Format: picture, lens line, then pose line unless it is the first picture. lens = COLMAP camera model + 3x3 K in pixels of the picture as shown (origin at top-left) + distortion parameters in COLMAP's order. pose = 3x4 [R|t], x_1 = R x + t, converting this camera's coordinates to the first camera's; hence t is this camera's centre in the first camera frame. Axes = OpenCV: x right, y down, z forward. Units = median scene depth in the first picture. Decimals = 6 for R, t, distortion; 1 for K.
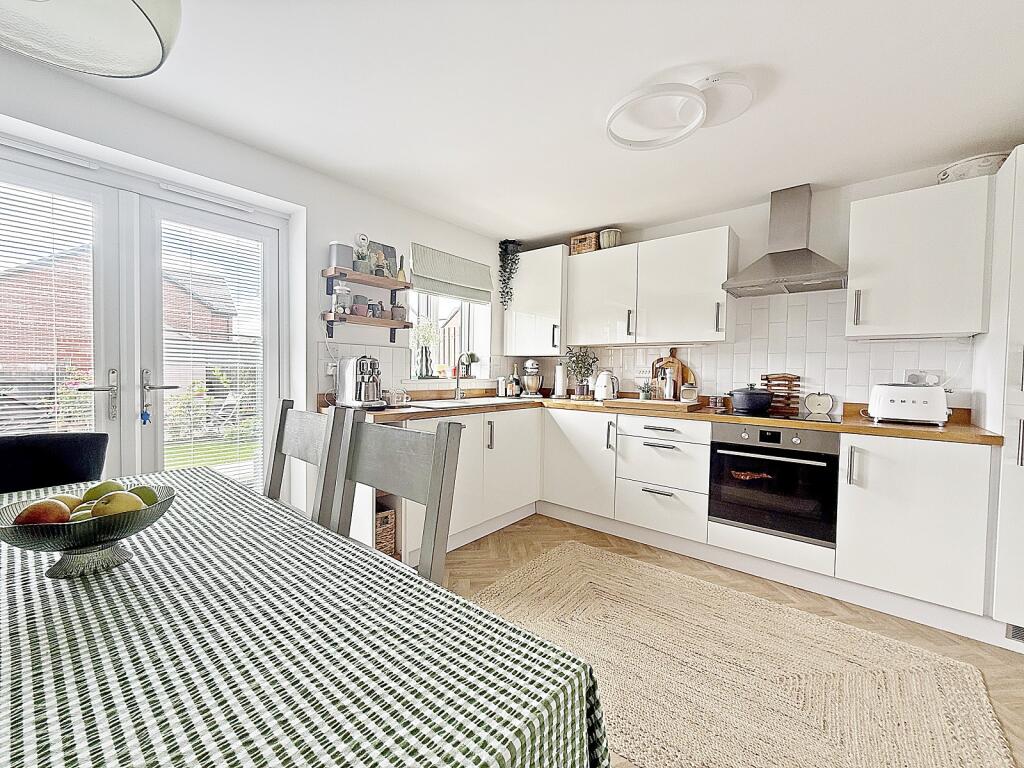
lens RADIAL K [[415.6, 0, 510.3], [0, 415.6, 385.3], [0, 0, 1]] dist [0.005601, -0.000336]
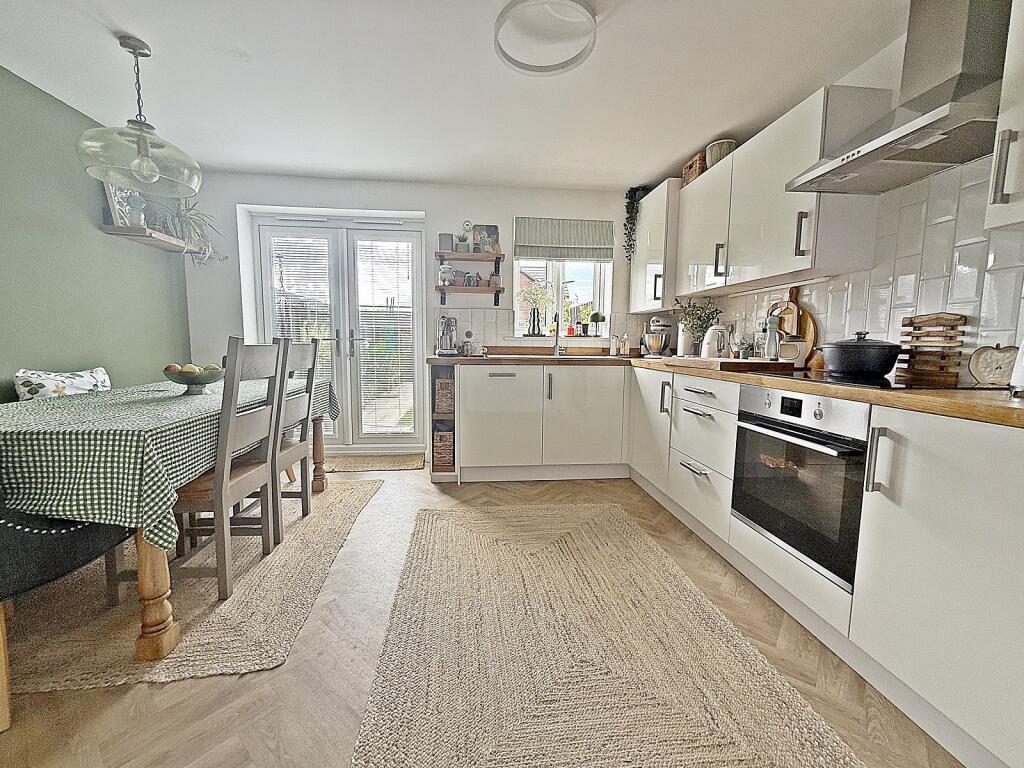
lens RADIAL K [[415.6, 0, 522.8], [0, 415.6, 388.5], [0, 0, 1]] dist [0.005601, -0.000336]
pose [[0.712472, 0.068823, -0.698317, 0.648939], [-0.020539, 0.996797, 0.077285, 0.042074], [0.701400, -0.040721, 0.711604, 0.185149]]
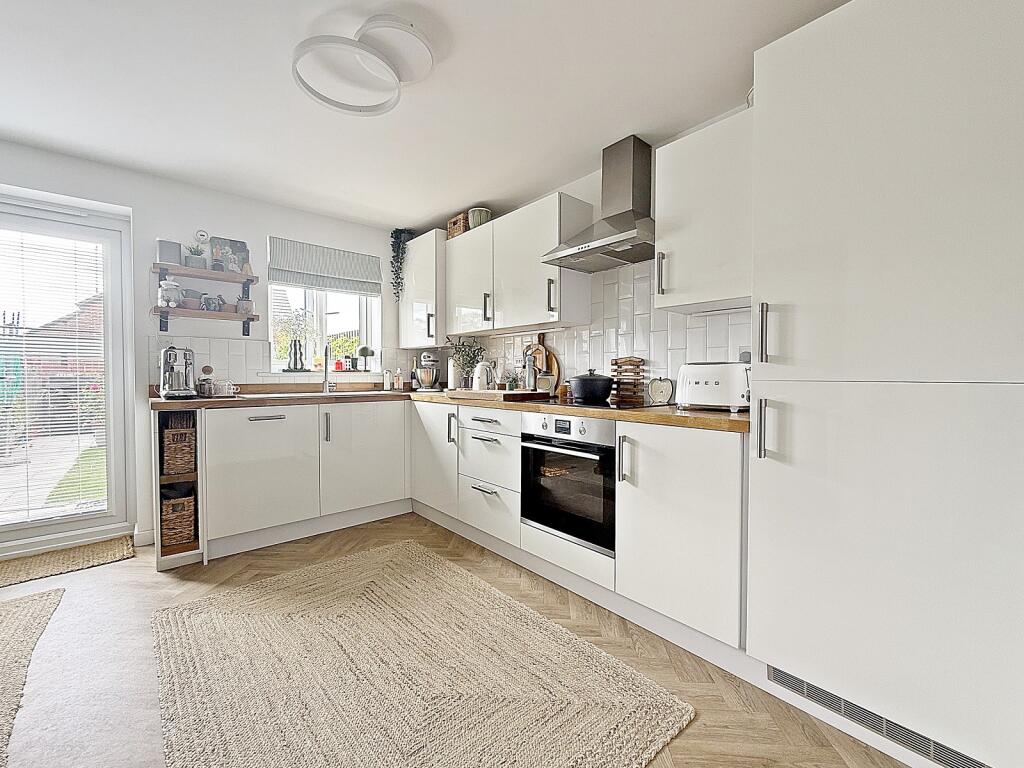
lens RADIAL K [[415.6, 0, 531.6], [0, 415.6, 390.1], [0, 0, 1]] dist [0.005601, -0.000336]
pose [[0.988372, -0.011813, -0.151597, 0.576080], [0.012195, 0.999924, 0.001594, 0.036719], [0.151566, -0.003424, 0.988441, 0.109514]]
